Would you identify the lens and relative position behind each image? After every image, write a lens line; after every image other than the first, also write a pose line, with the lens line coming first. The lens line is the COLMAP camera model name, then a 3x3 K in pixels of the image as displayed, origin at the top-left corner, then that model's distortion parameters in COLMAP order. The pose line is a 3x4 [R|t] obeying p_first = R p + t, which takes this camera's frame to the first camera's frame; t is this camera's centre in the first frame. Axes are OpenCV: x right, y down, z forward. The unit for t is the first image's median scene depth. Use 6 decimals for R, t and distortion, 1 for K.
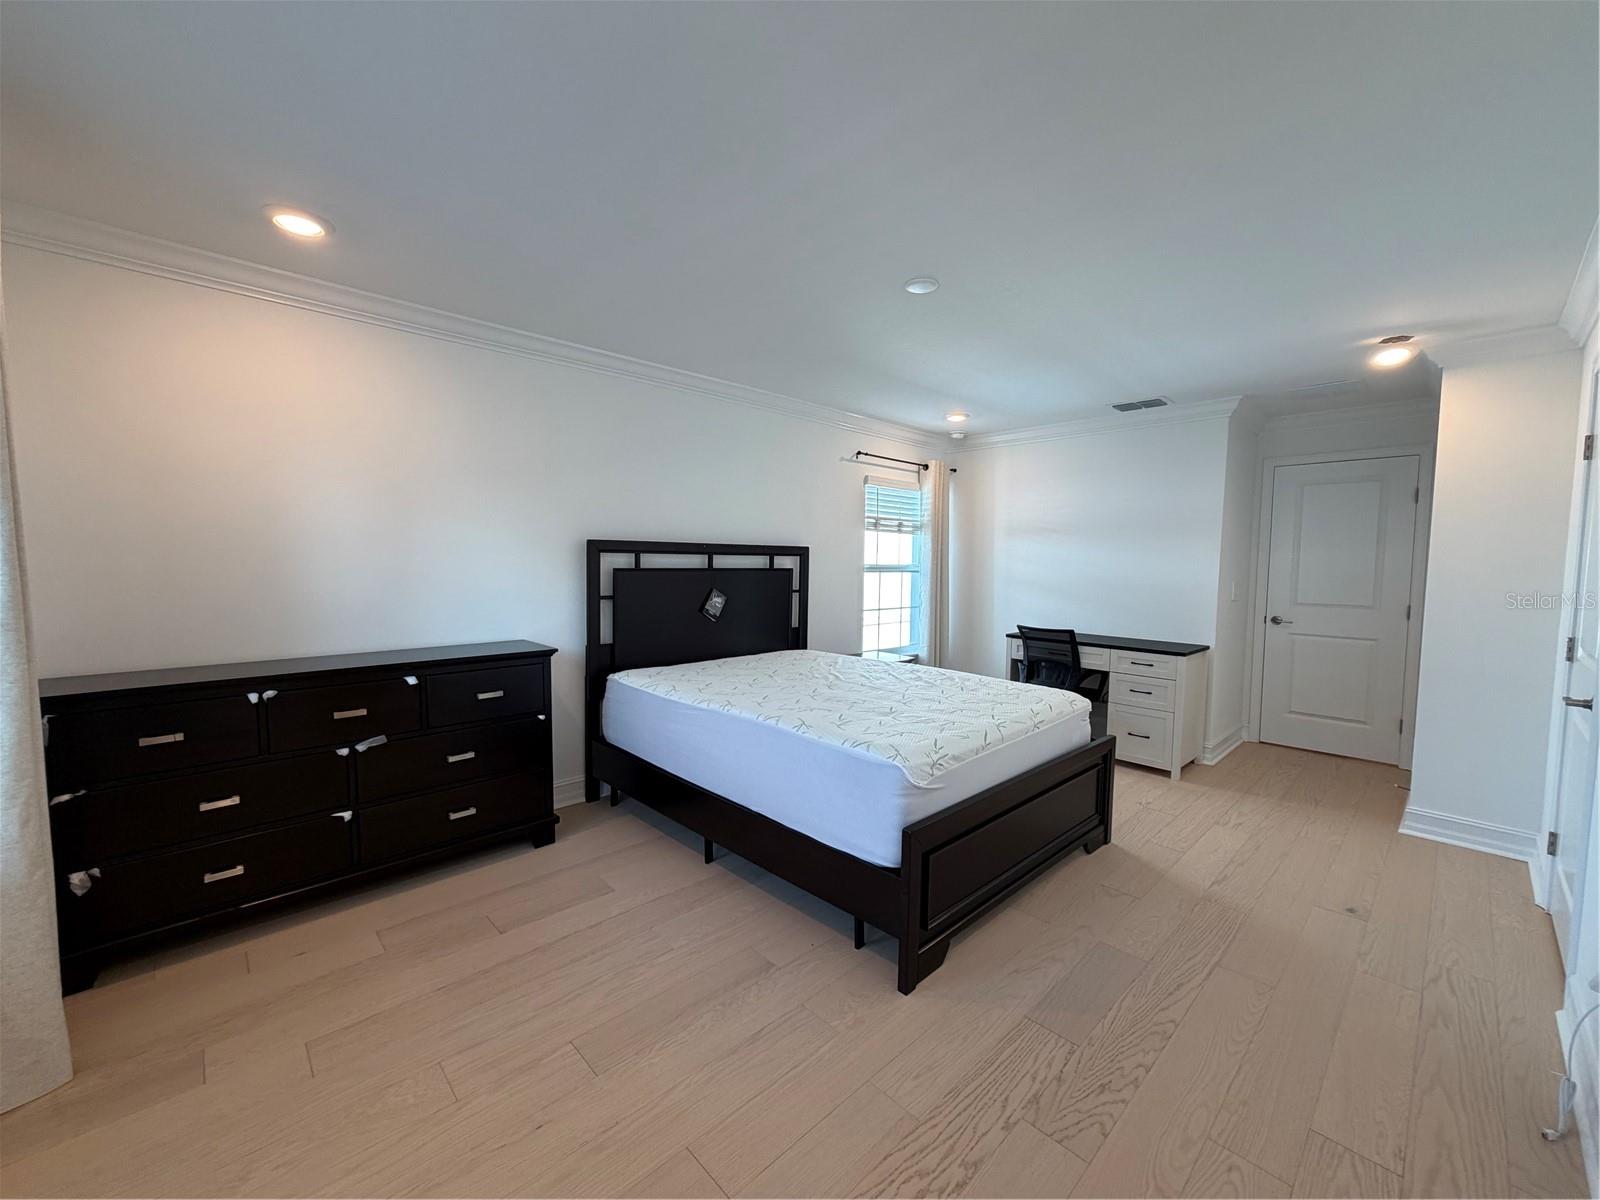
lens RADIAL K [[636.6, 0, 802.2], [0, 636.6, 602.2], [0, 0, 1]] dist [-0.000748, 0.000075]
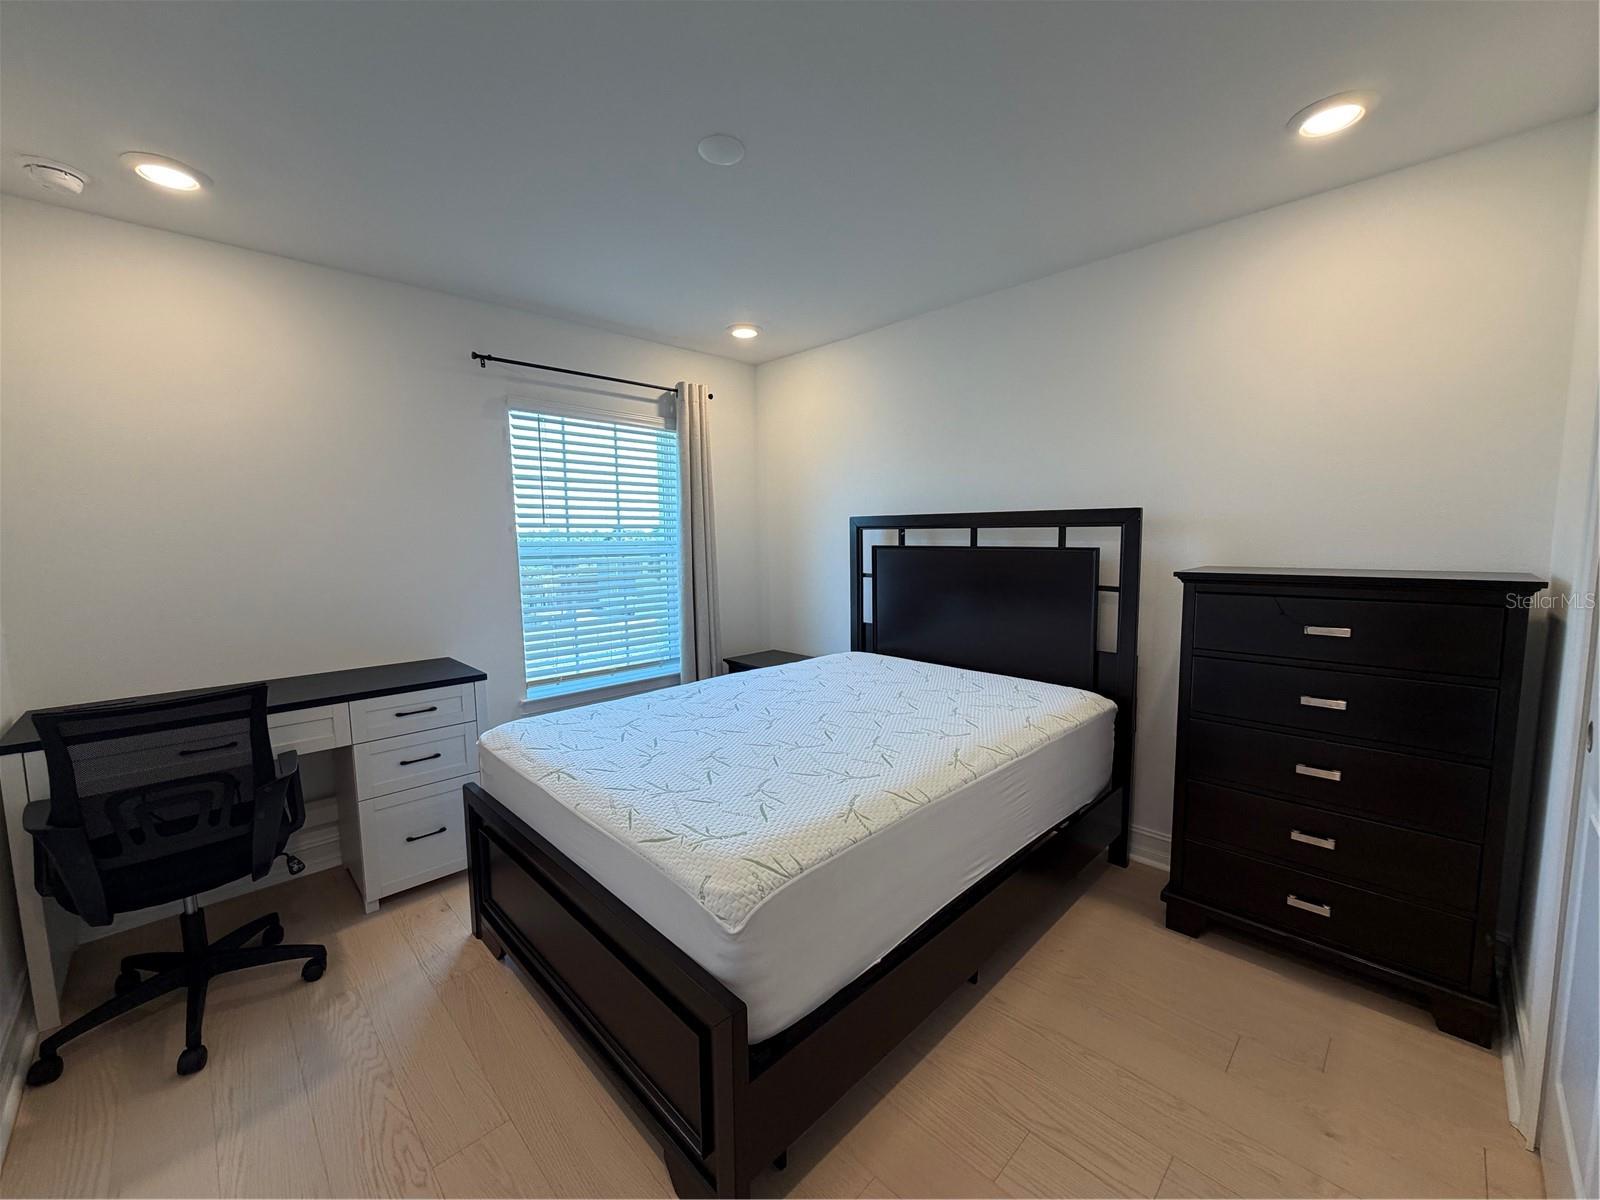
lens RADIAL K [[636.6, 0, 803.0], [0, 636.6, 599.9], [0, 0, 1]] dist [-0.000748, 0.000075]
pose [[0.016228, 0.088317, -0.995960, 0.636010], [-0.059866, 0.994390, 0.087203, -0.047681], [0.998075, 0.058209, 0.021424, 0.847208]]
